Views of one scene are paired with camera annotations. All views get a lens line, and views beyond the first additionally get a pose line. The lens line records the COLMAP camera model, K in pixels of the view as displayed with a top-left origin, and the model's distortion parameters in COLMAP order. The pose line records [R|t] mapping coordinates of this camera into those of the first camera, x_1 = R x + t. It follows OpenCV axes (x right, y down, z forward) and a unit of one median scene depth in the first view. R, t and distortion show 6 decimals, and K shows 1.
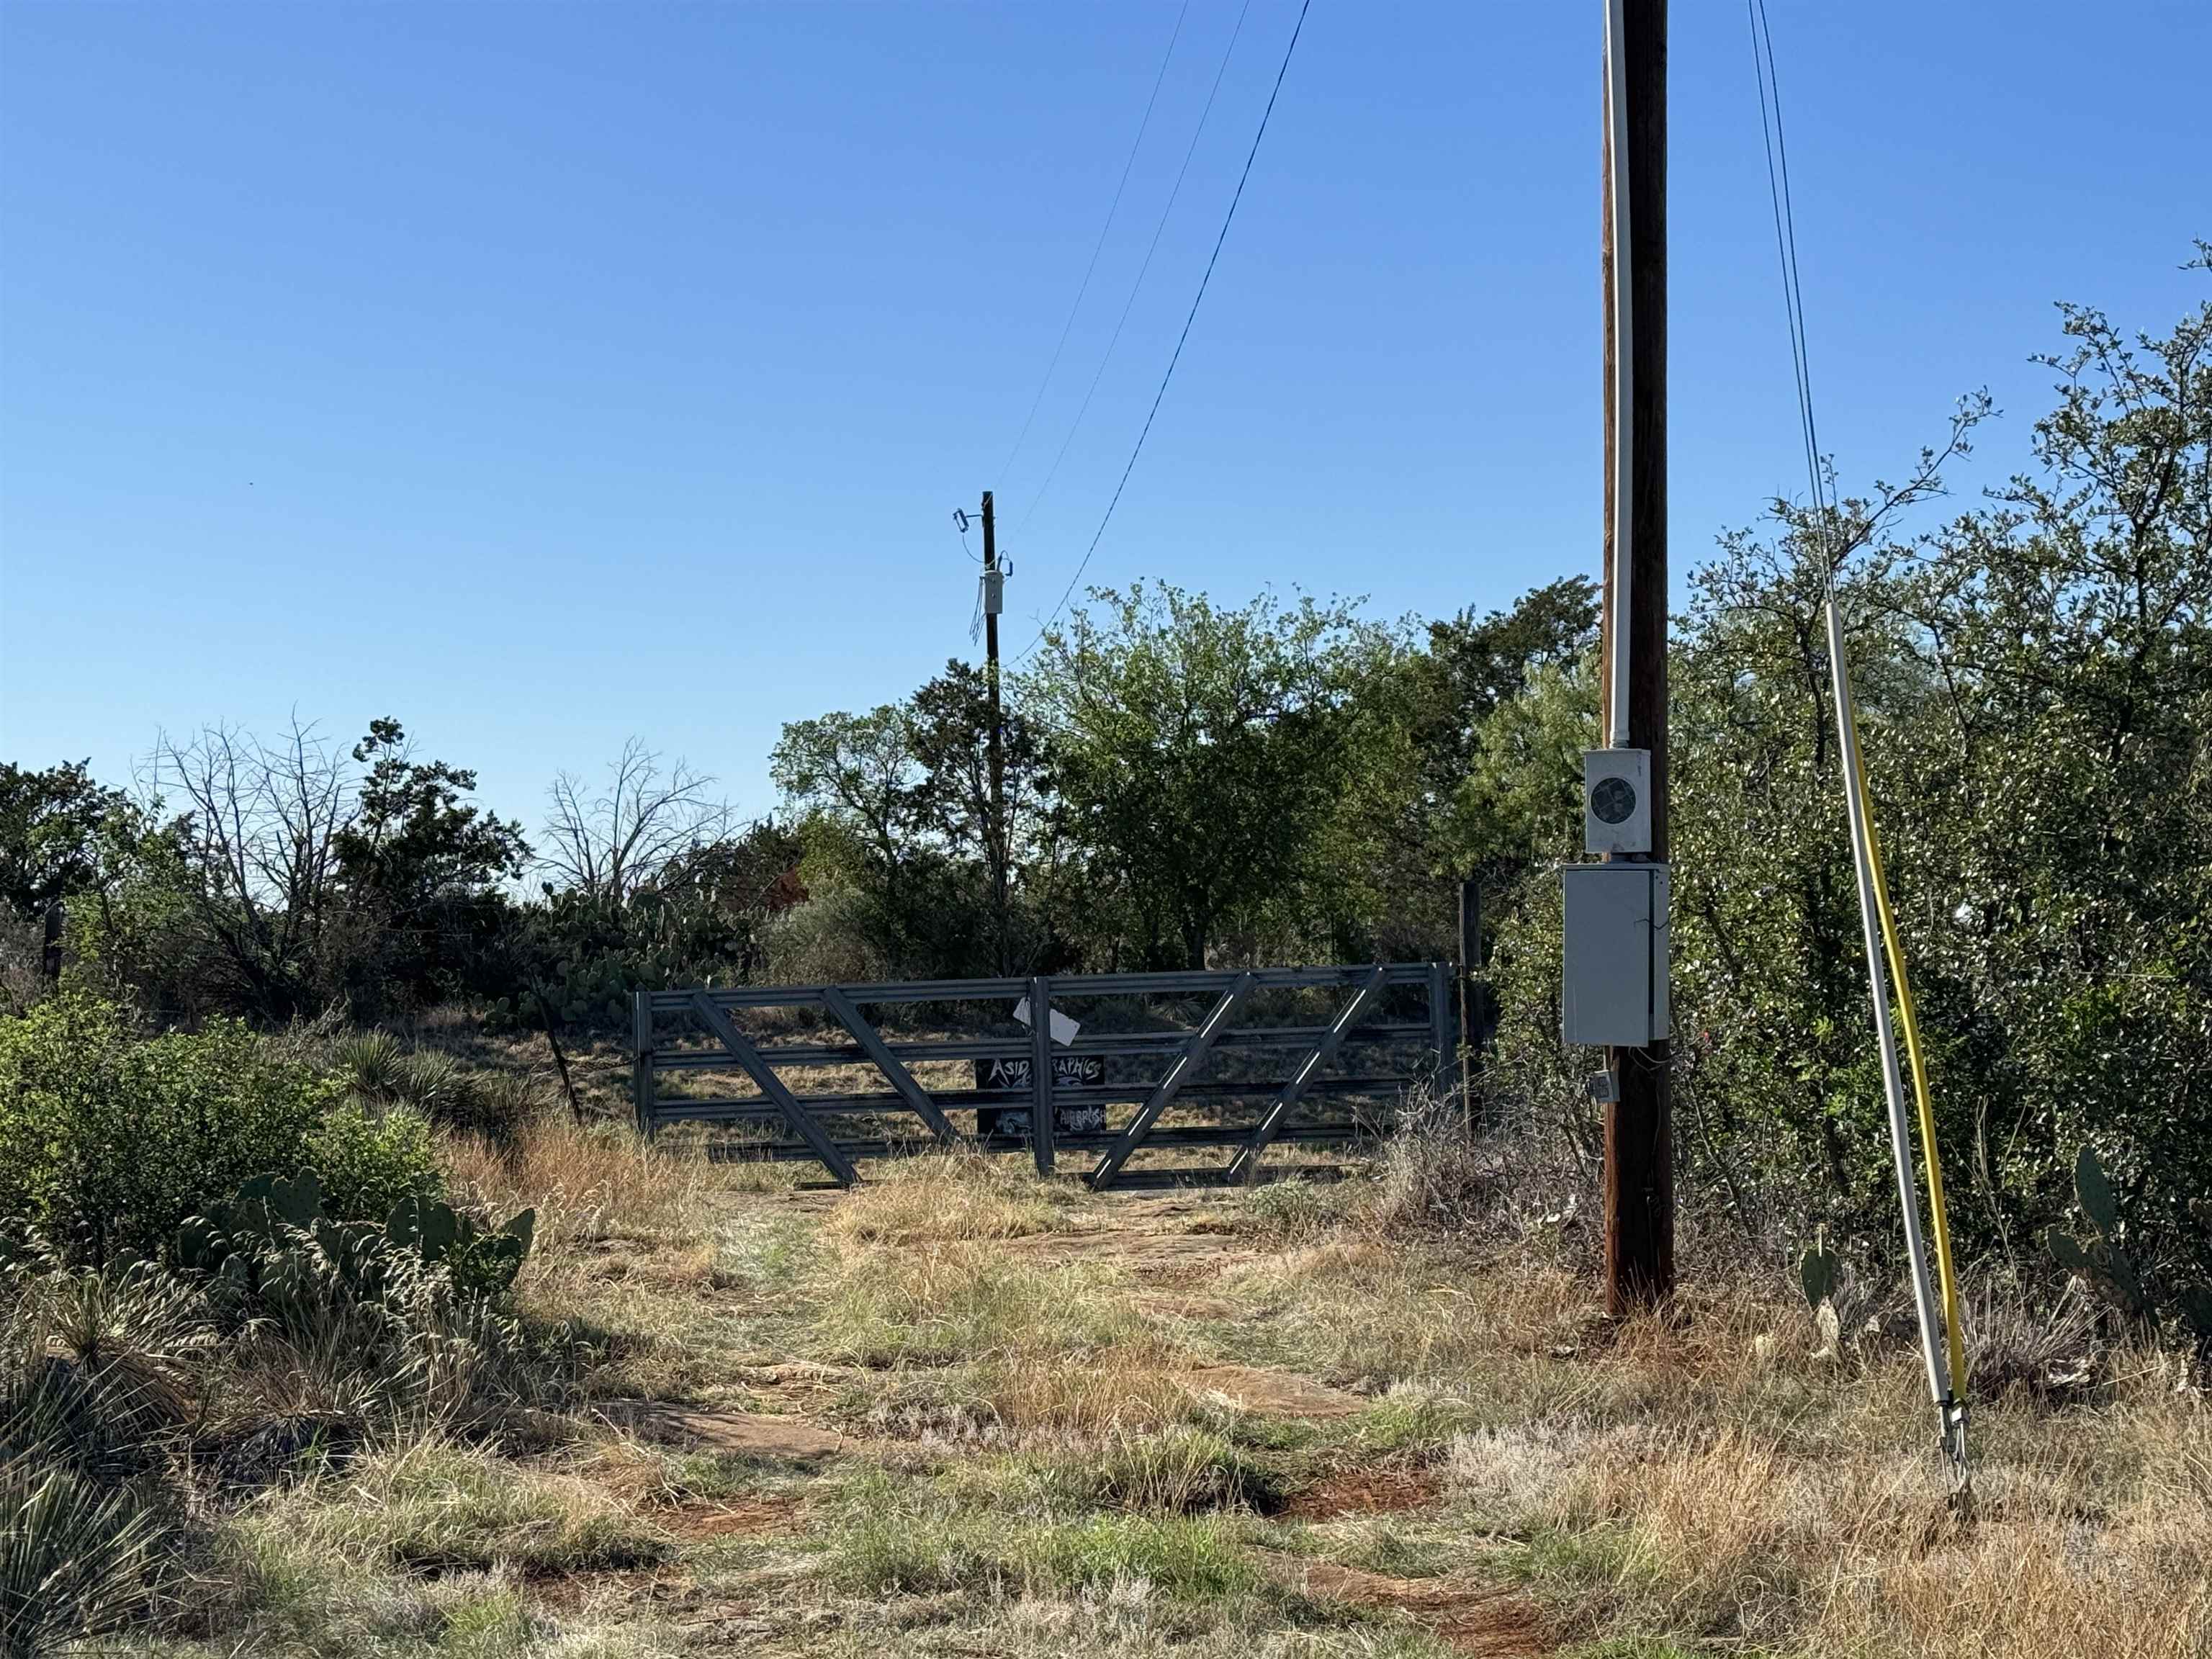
lens RADIAL K [[3736.7, 0, 1106.1], [0, 3736.7, 828.5], [0, 0, 1]] dist [0.013303, 0.000000]
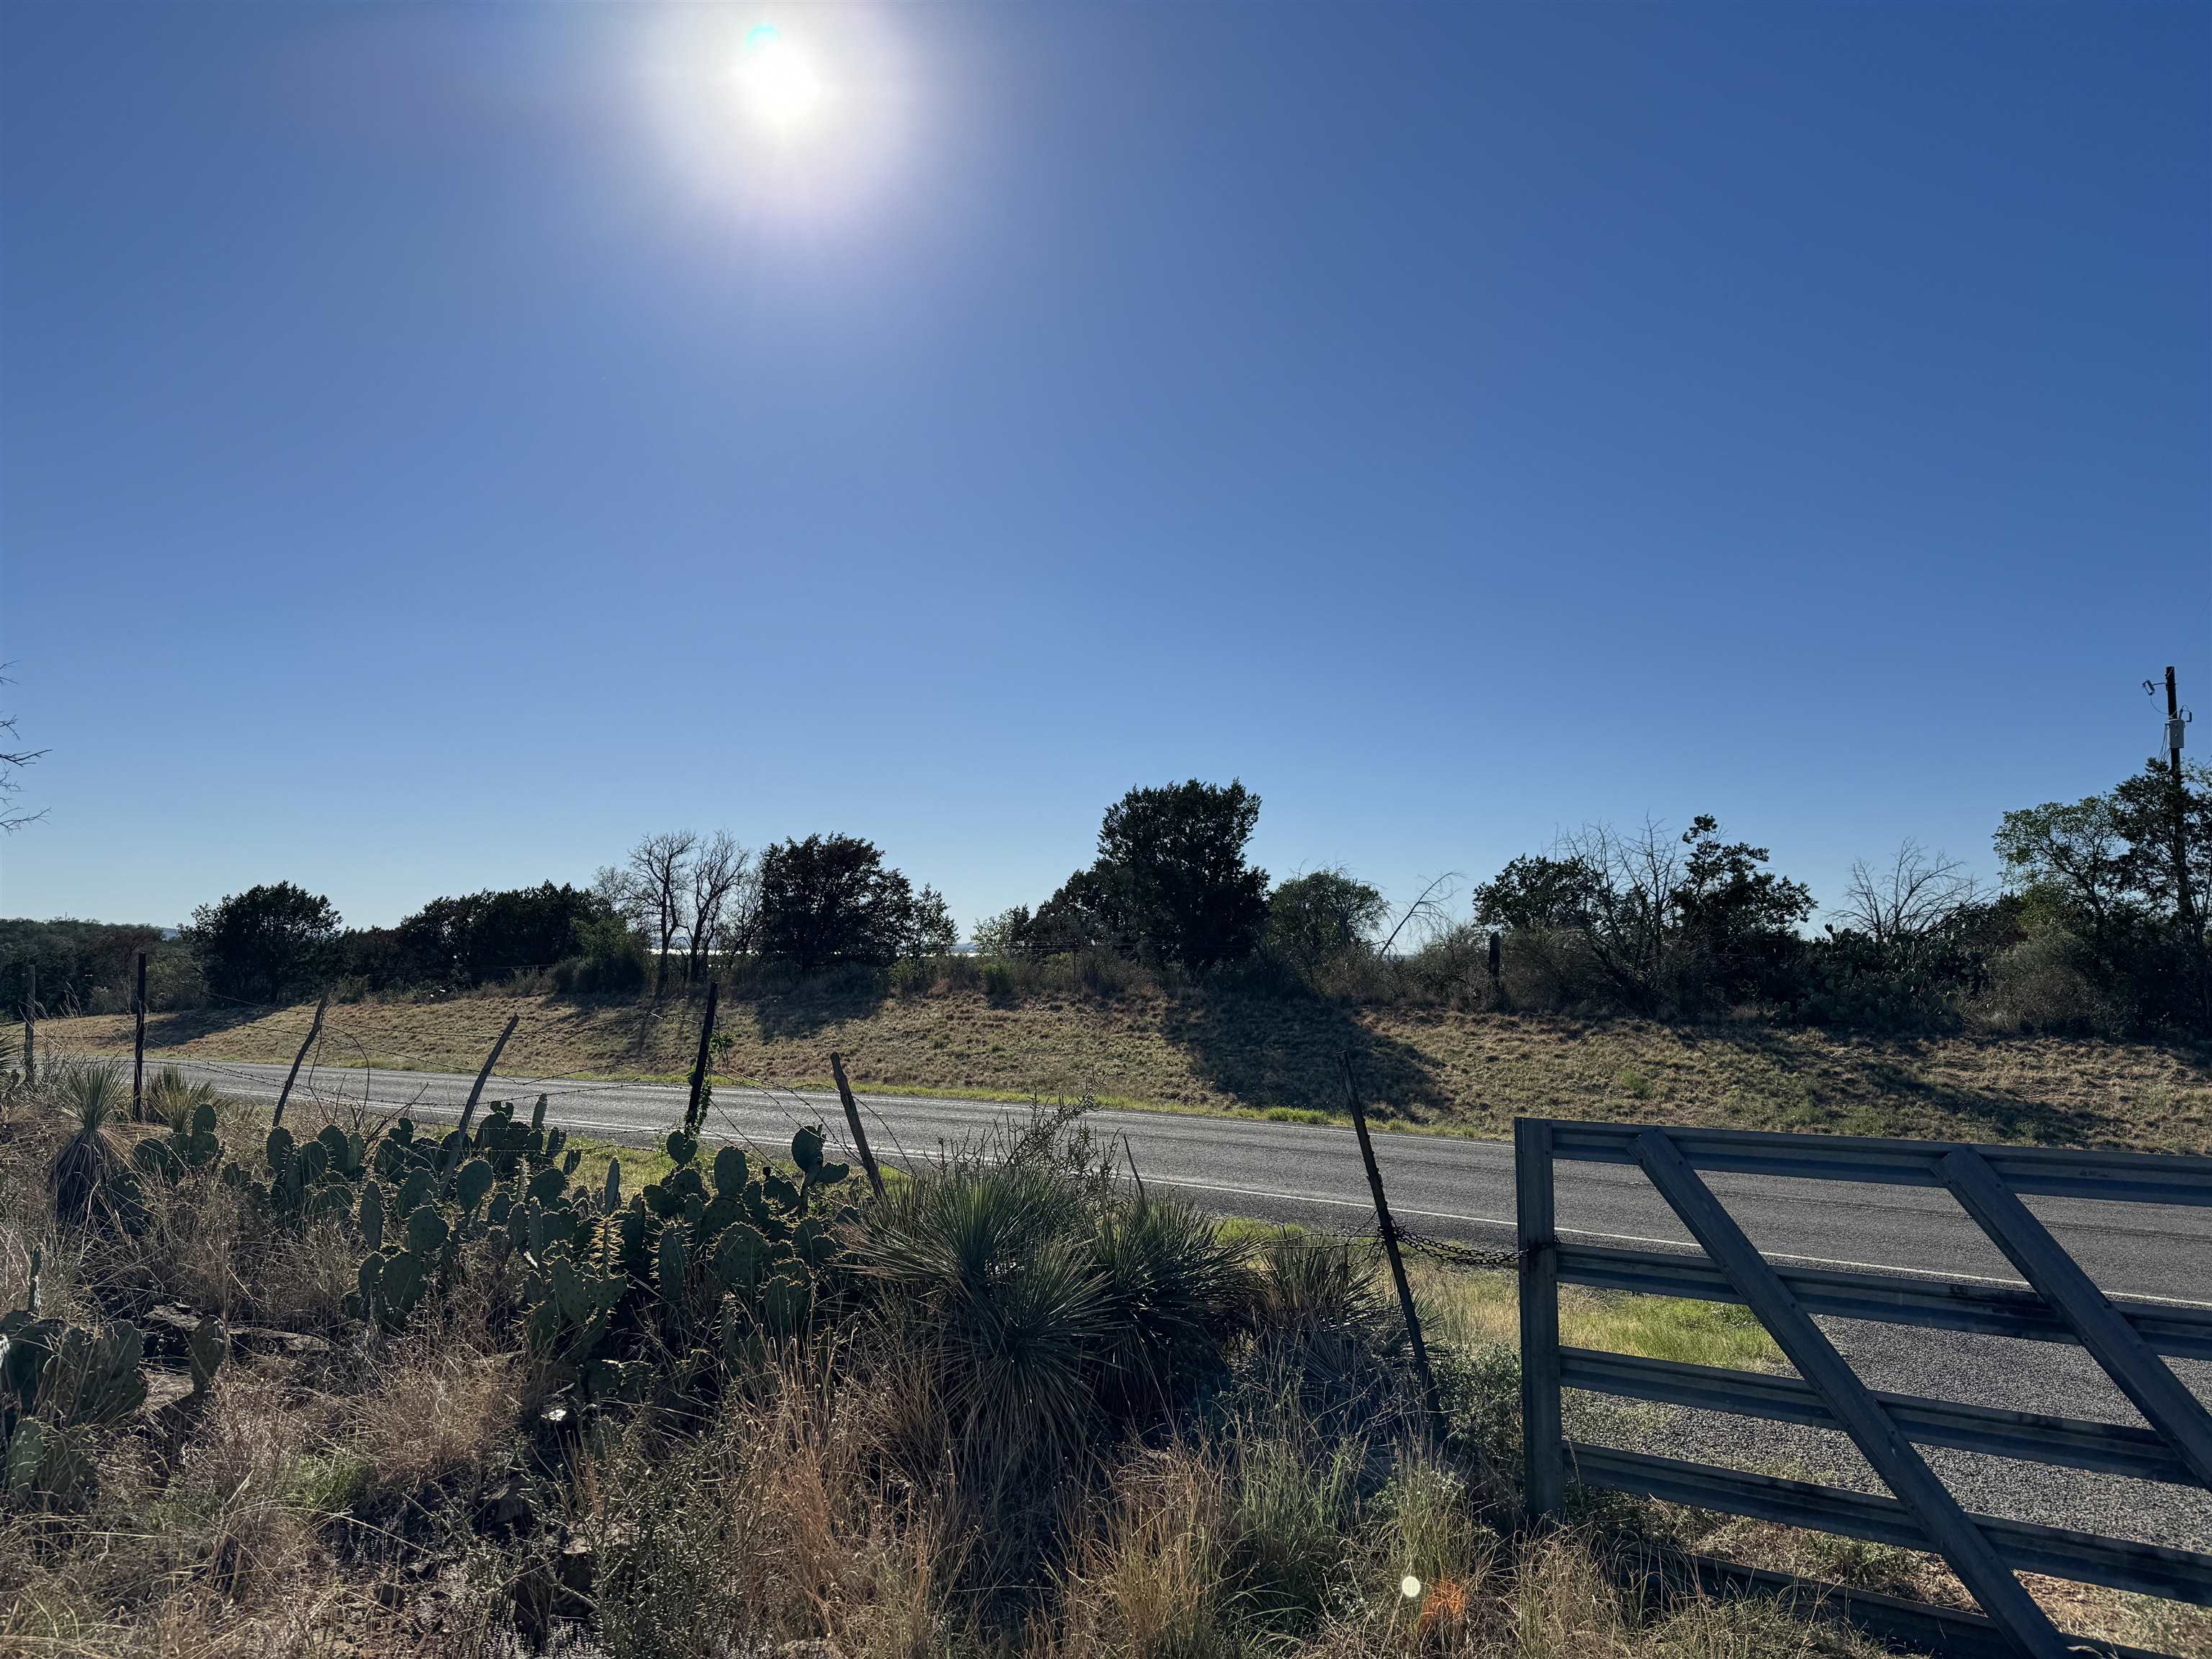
lens RADIAL K [[1537.5, 0, 1103.9], [0, 1537.5, 832.6], [0, 0, 1]] dist [0.005106, -0.003660]
pose [[0.809025, -0.017832, -0.587504, -0.021180], [-0.008277, 0.999095, -0.041723, 0.006061], [0.587716, 0.038618, 0.808145, 0.342114]]
